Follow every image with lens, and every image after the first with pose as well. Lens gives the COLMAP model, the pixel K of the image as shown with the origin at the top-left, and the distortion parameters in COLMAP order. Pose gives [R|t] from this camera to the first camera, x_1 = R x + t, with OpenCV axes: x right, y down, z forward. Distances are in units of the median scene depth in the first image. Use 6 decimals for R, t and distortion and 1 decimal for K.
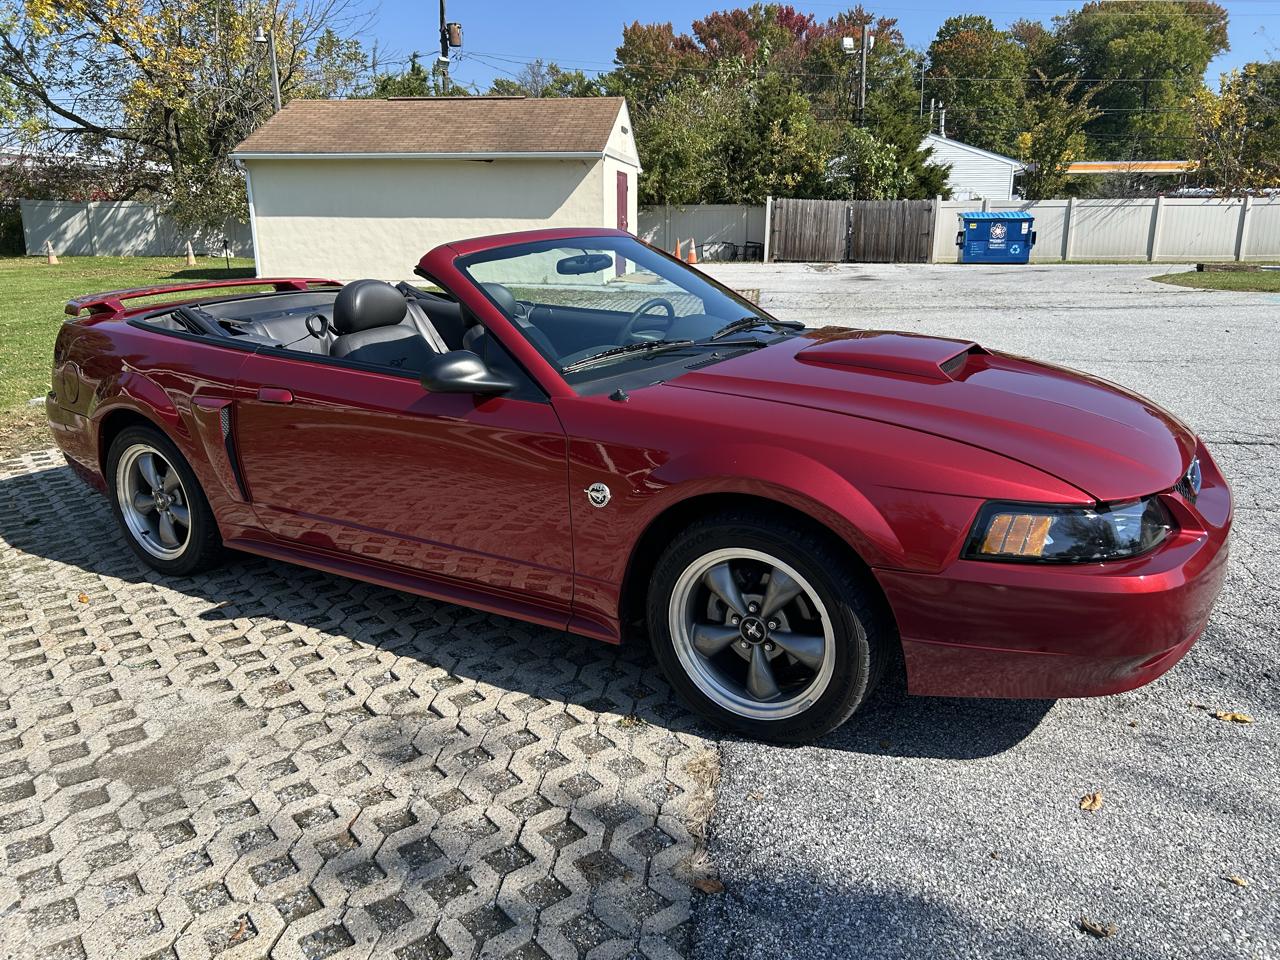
lens RADIAL K [[976.9, 0, 636.4], [0, 976.9, 481.8], [0, 0, 1]] dist [0.043011, -0.044370]
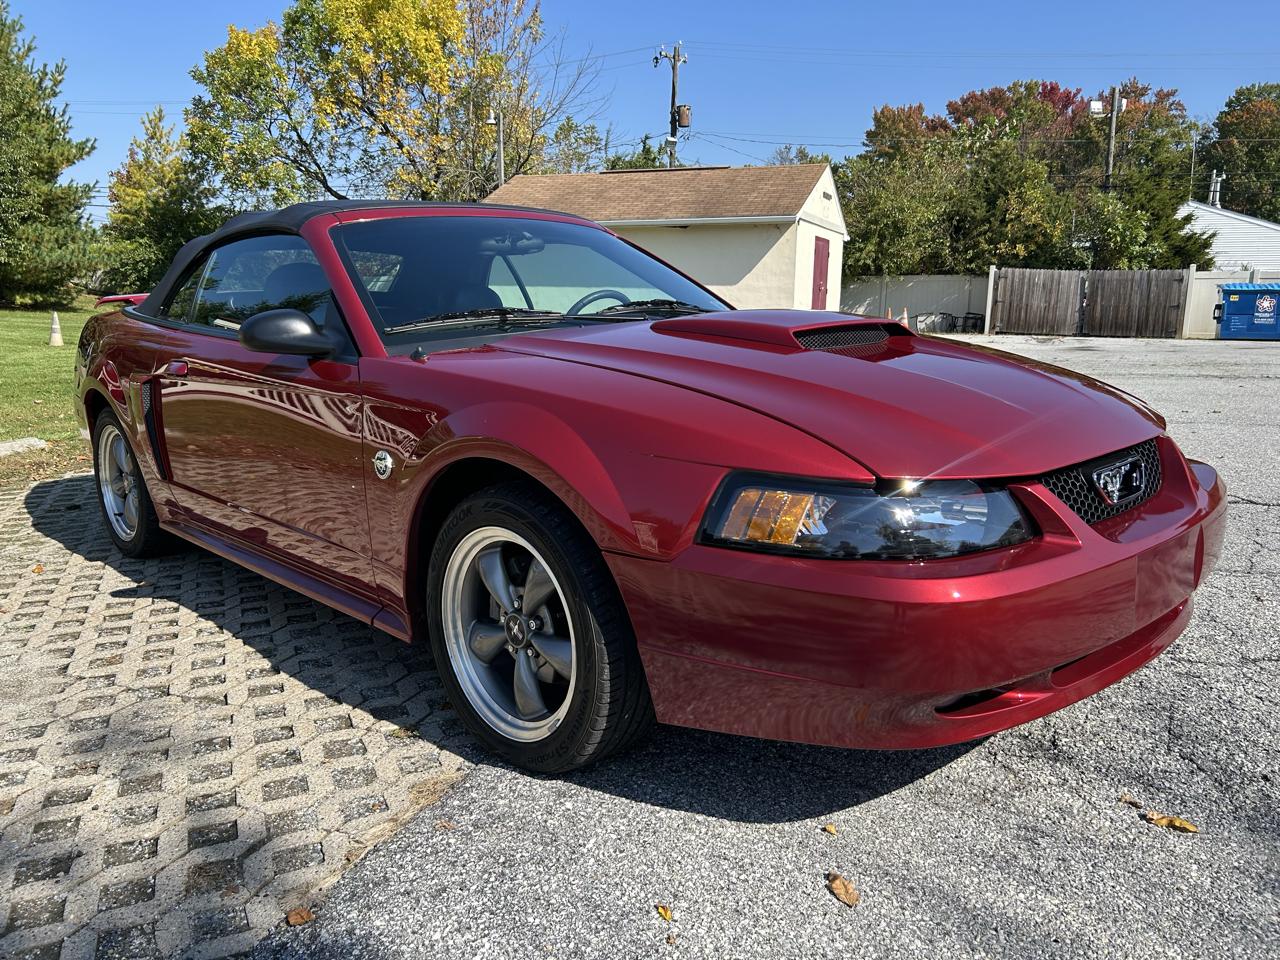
lens RADIAL K [[976.9, 0, 627.0], [0, 976.9, 480.7], [0, 0, 1]] dist [0.043011, -0.044370]
pose [[0.967271, 0.054587, -0.247805, 0.041594], [-0.074402, 0.994676, -0.071306, 0.007883], [0.242593, 0.087409, 0.966182, 0.021244]]
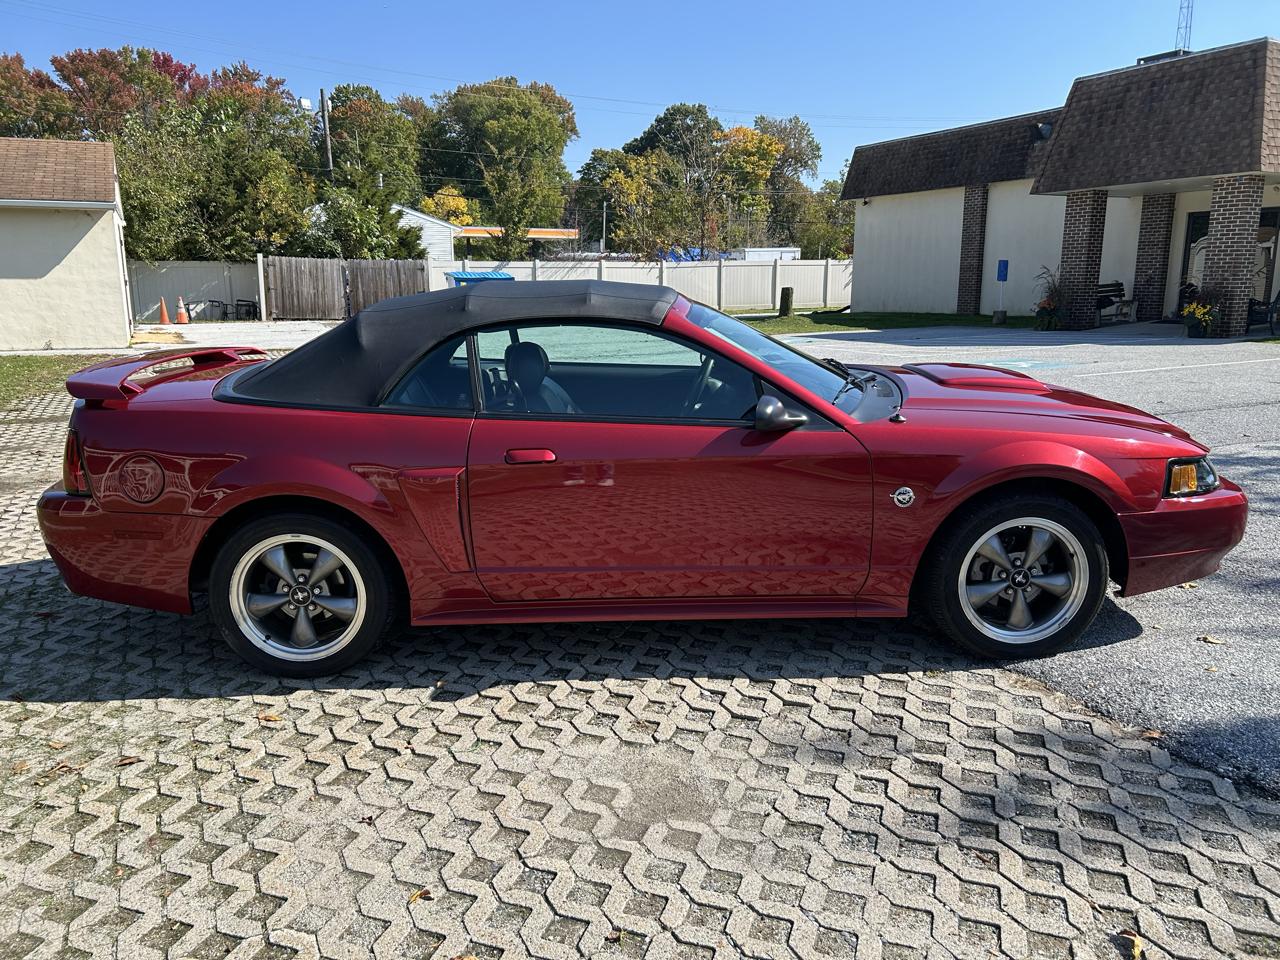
lens RADIAL K [[976.9, 0, 634.5], [0, 976.9, 485.8], [0, 0, 1]] dist [0.043011, -0.044370]
pose [[0.832734, -0.116595, 0.541257, -0.107290], [0.144189, 0.989512, -0.008682, -0.004250], [-0.534568, 0.085273, 0.840812, 0.012273]]
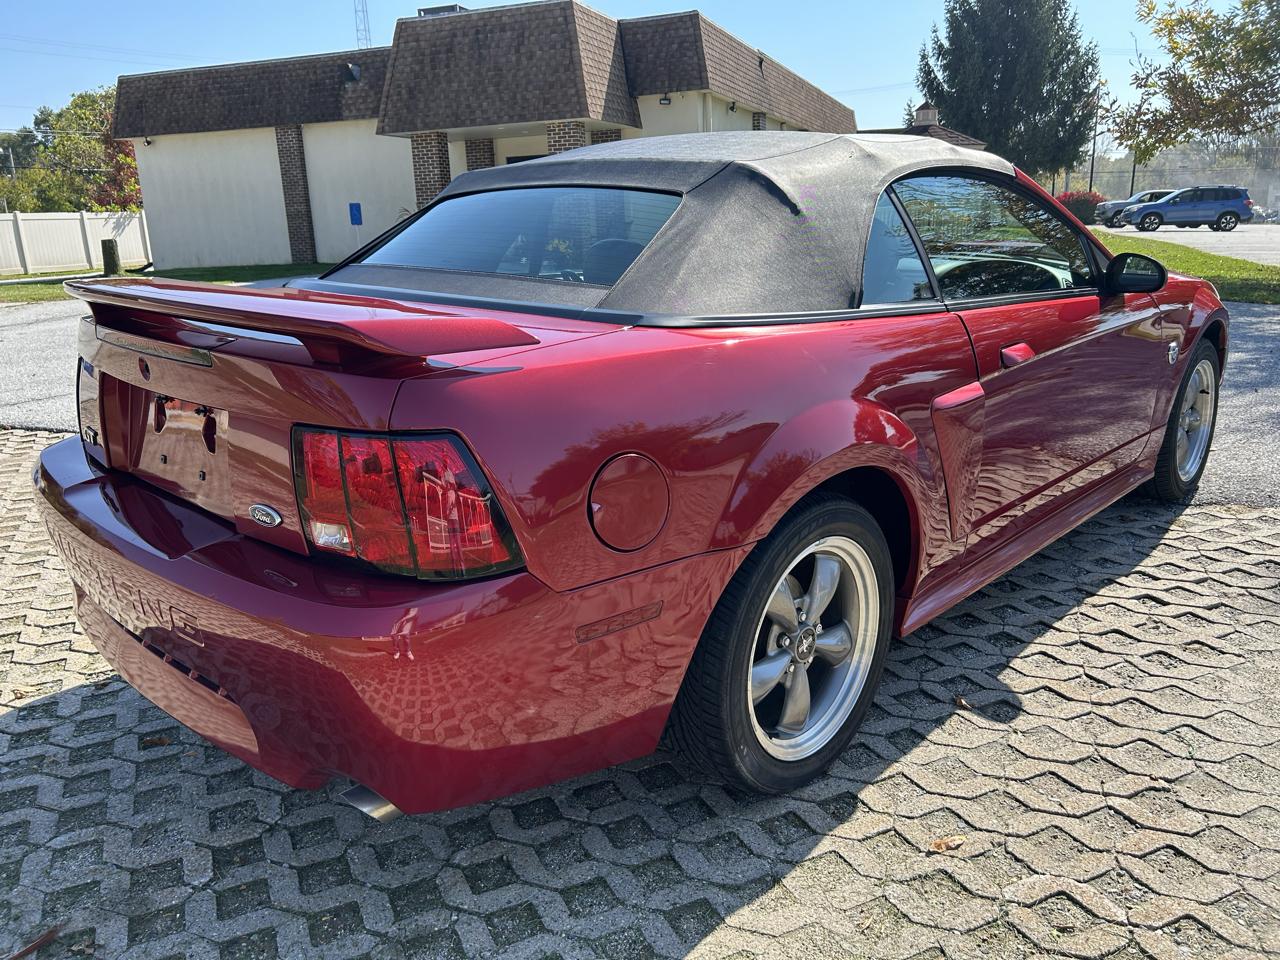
lens RADIAL K [[976.9, 0, 636.6], [0, 976.9, 474.8], [0, 0, 1]] dist [0.043011, -0.044370]
pose [[0.203567, -0.252818, 0.945856, -0.148905], [0.288714, 0.938626, 0.188748, -0.029166], [-0.935524, 0.234658, 0.264066, 0.141678]]
